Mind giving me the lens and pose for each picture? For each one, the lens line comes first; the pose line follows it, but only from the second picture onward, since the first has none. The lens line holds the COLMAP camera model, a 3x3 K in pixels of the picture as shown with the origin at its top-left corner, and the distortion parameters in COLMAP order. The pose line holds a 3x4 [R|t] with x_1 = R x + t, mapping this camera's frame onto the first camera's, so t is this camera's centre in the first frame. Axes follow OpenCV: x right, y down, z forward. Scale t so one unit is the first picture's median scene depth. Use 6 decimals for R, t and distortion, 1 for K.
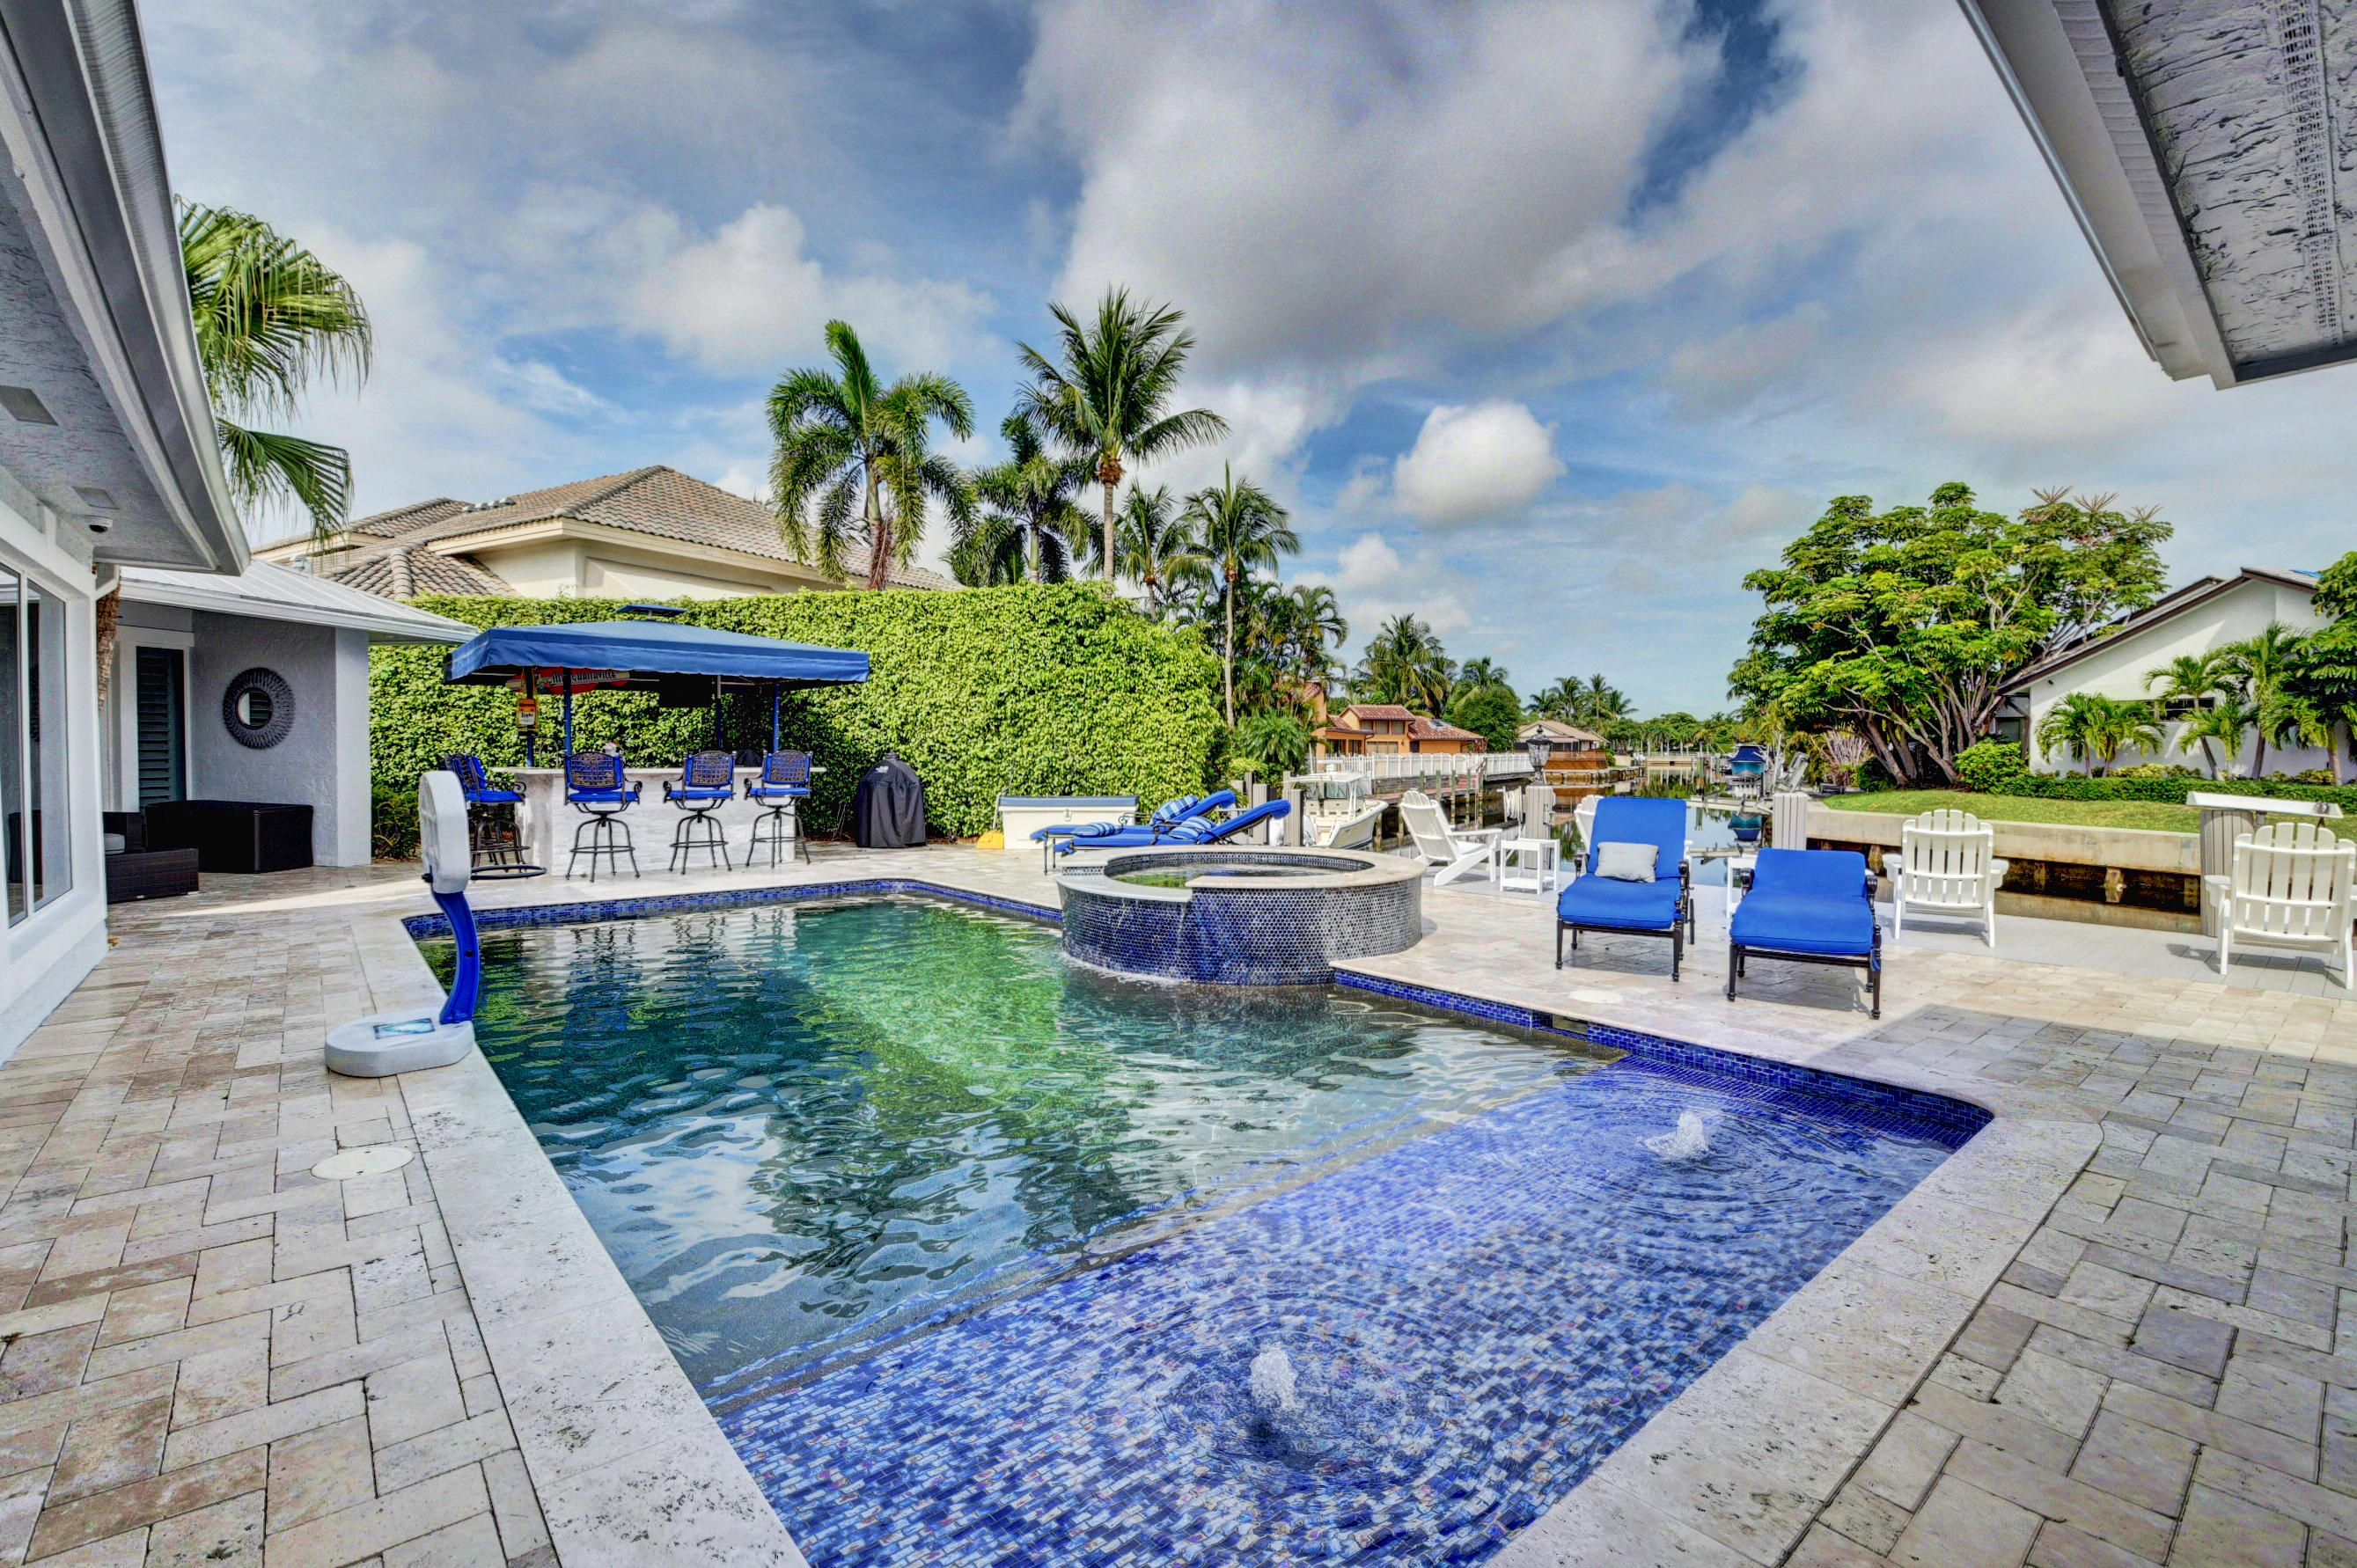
lens RADIAL K [[1042.5, 0, 1181.9], [0, 1042.5, 787.9], [0, 0, 1]] dist [-0.007819, -0.012413]
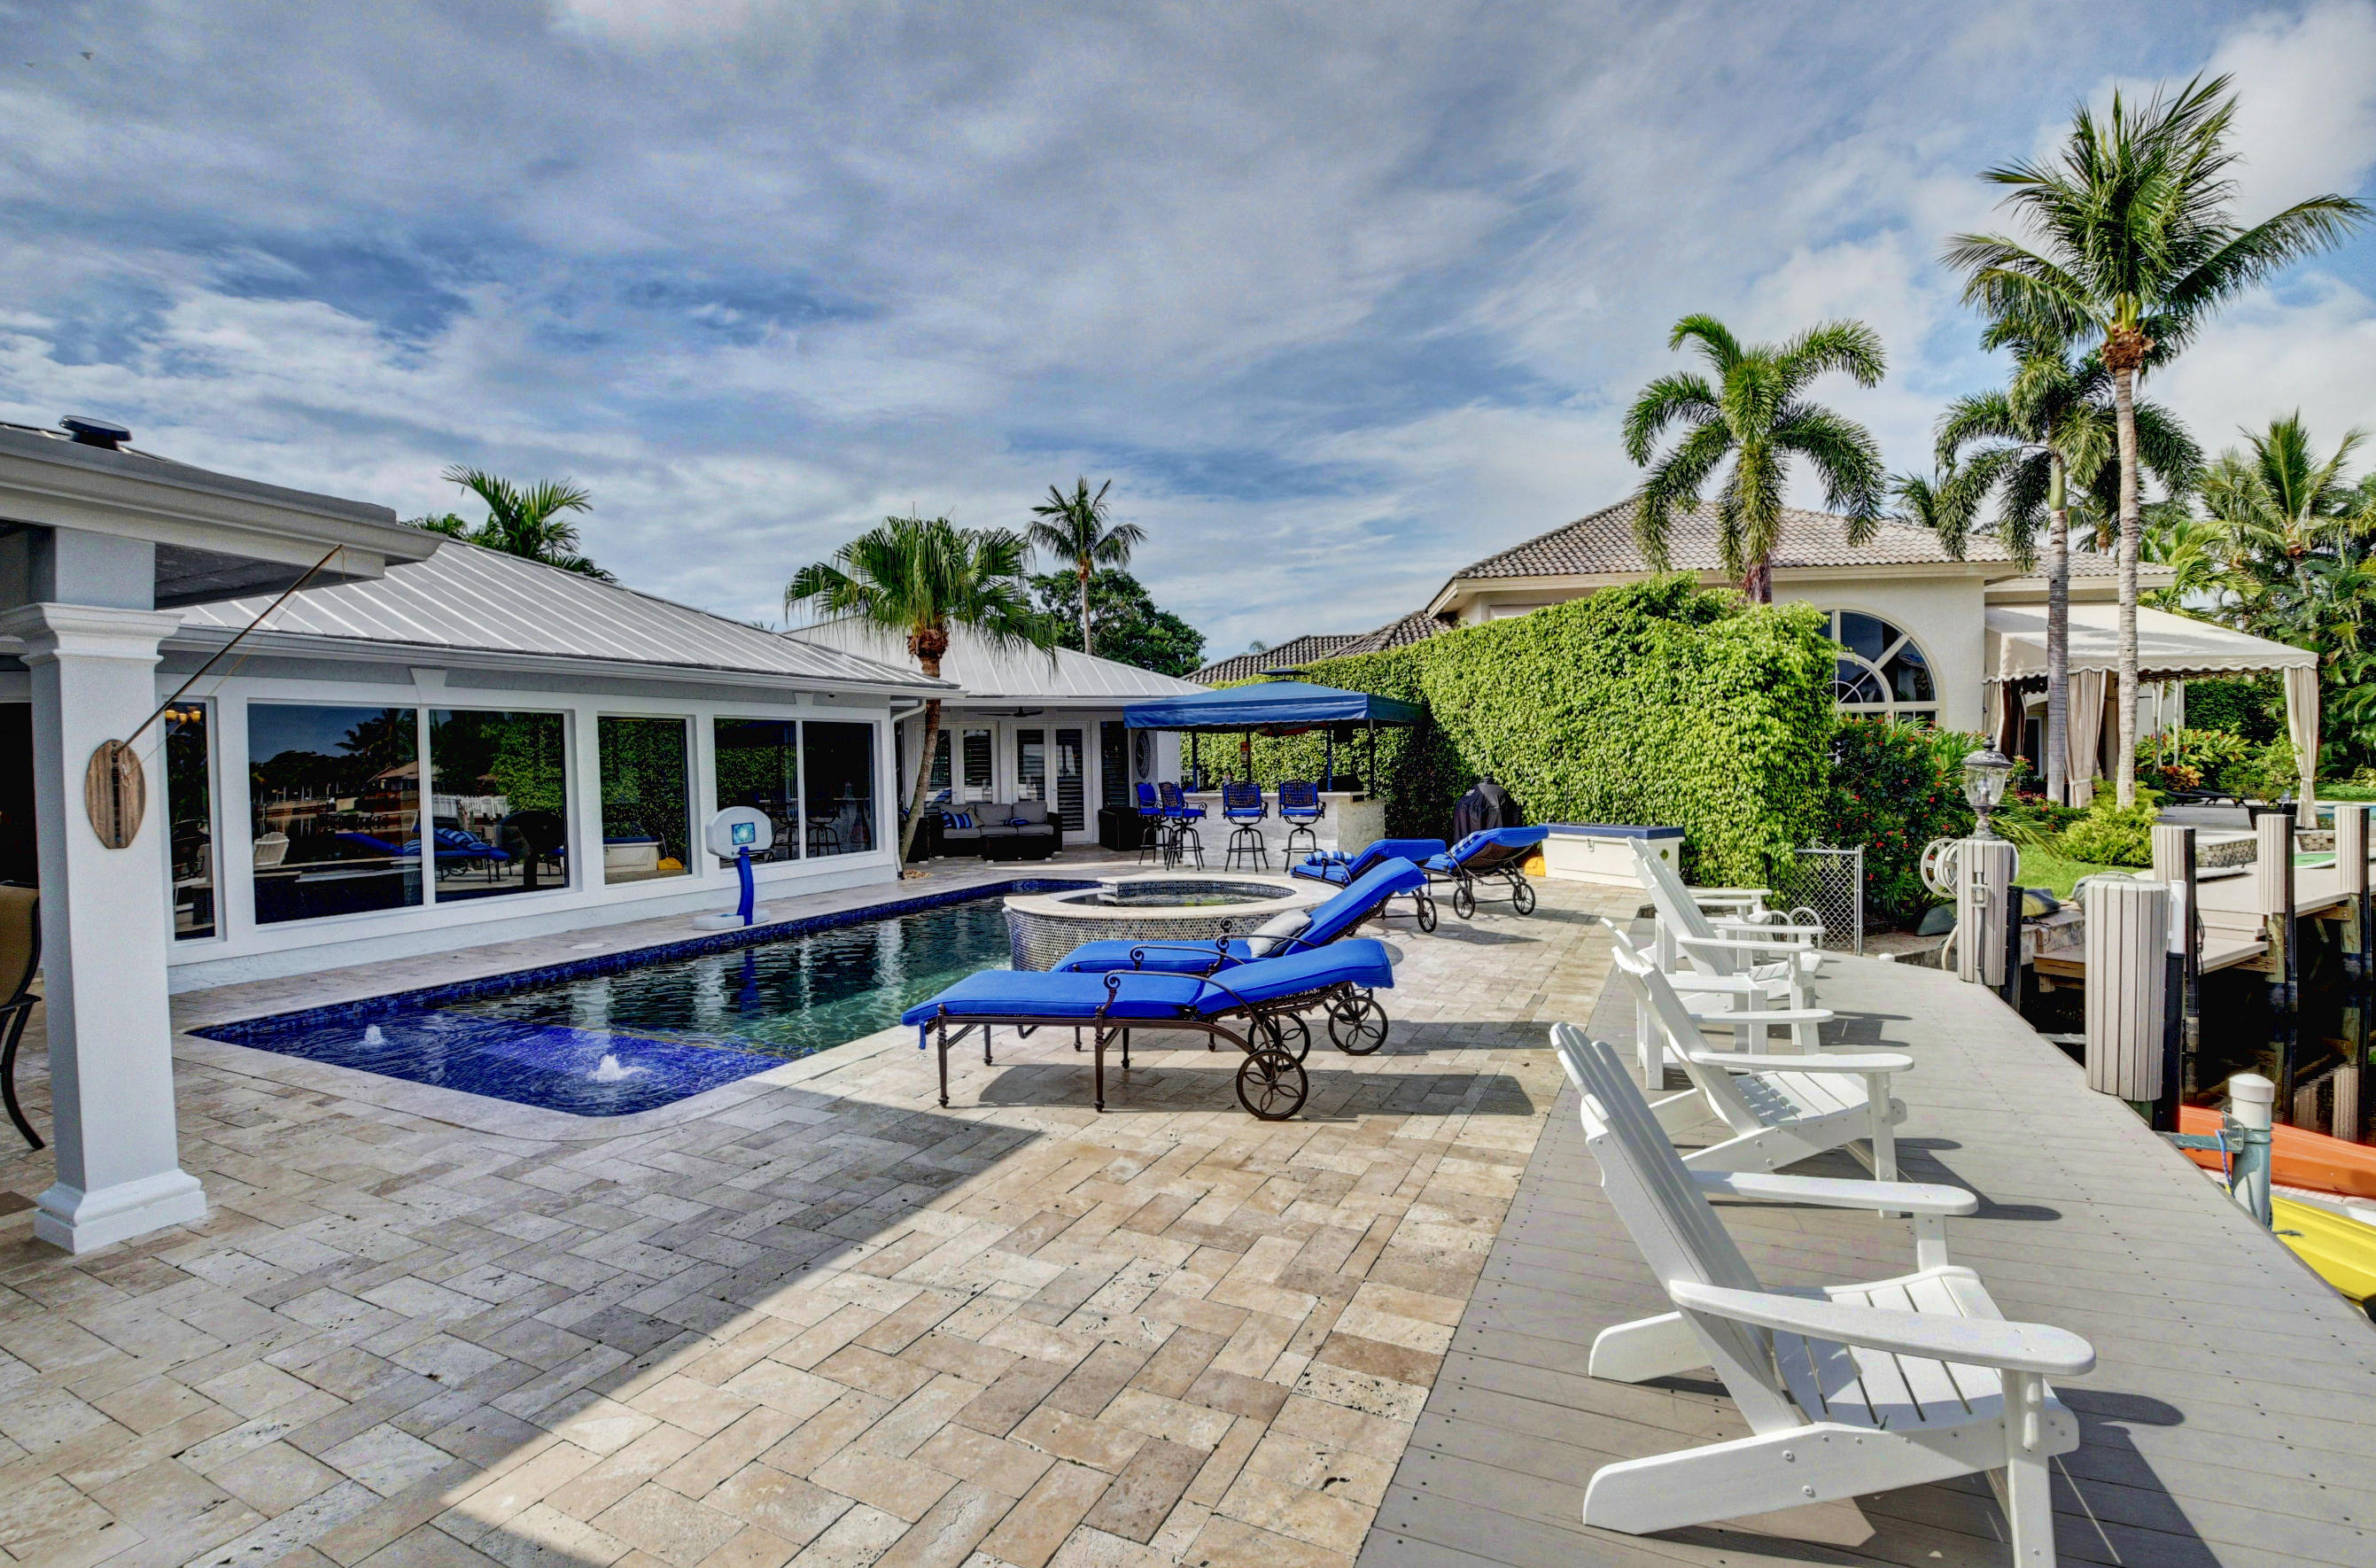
lens RADIAL K [[1051.0, 0, 1195.2], [0, 1051.0, 790.9], [0, 0, 1]] dist [-0.007819, -0.012413]
pose [[0.409906, 0.011406, -0.912057, 0.299443], [-0.008964, 0.999924, 0.008476, -0.013090], [0.912084, 0.004702, 0.409977, 0.155853]]
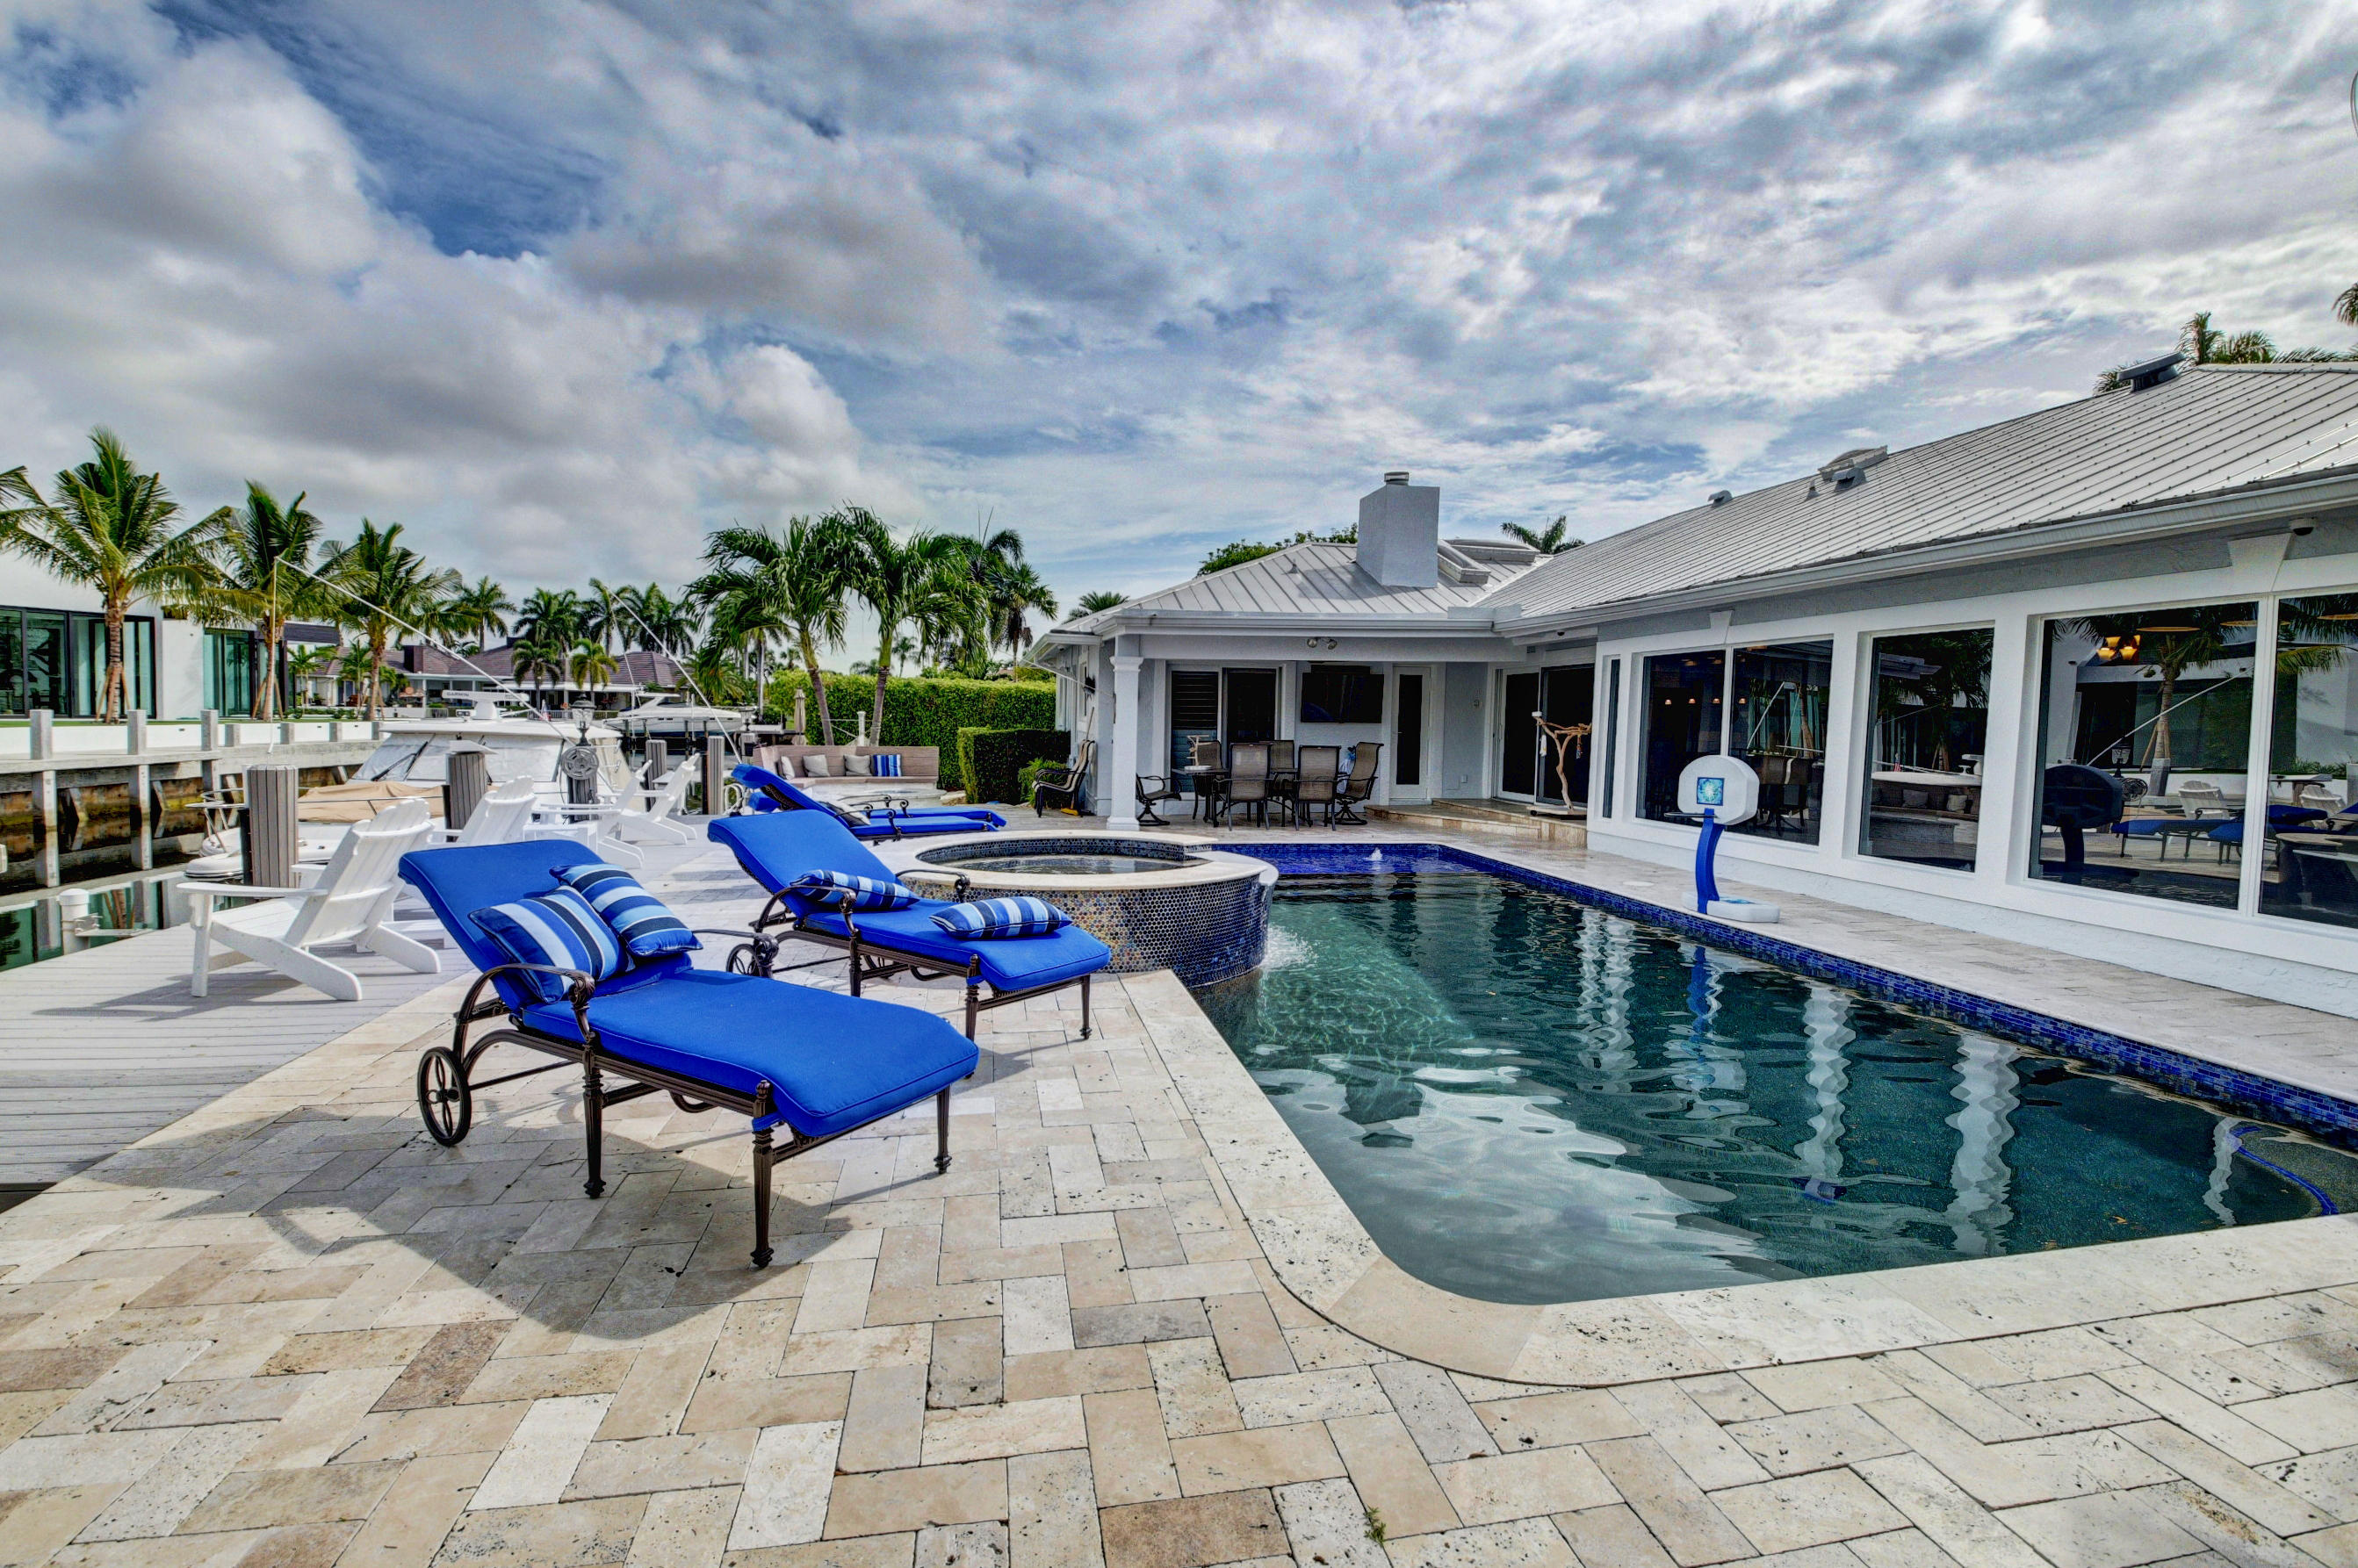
lens RADIAL K [[1042.9, 0, 1184.3], [0, 1042.9, 774.8], [0, 0, 1]] dist [-0.007819, -0.012413]
pose [[-0.873403, -0.048182, 0.484608, -0.114400], [-0.006653, 0.996181, 0.087053, -0.021019], [-0.486952, 0.072808, -0.870389, 0.469243]]
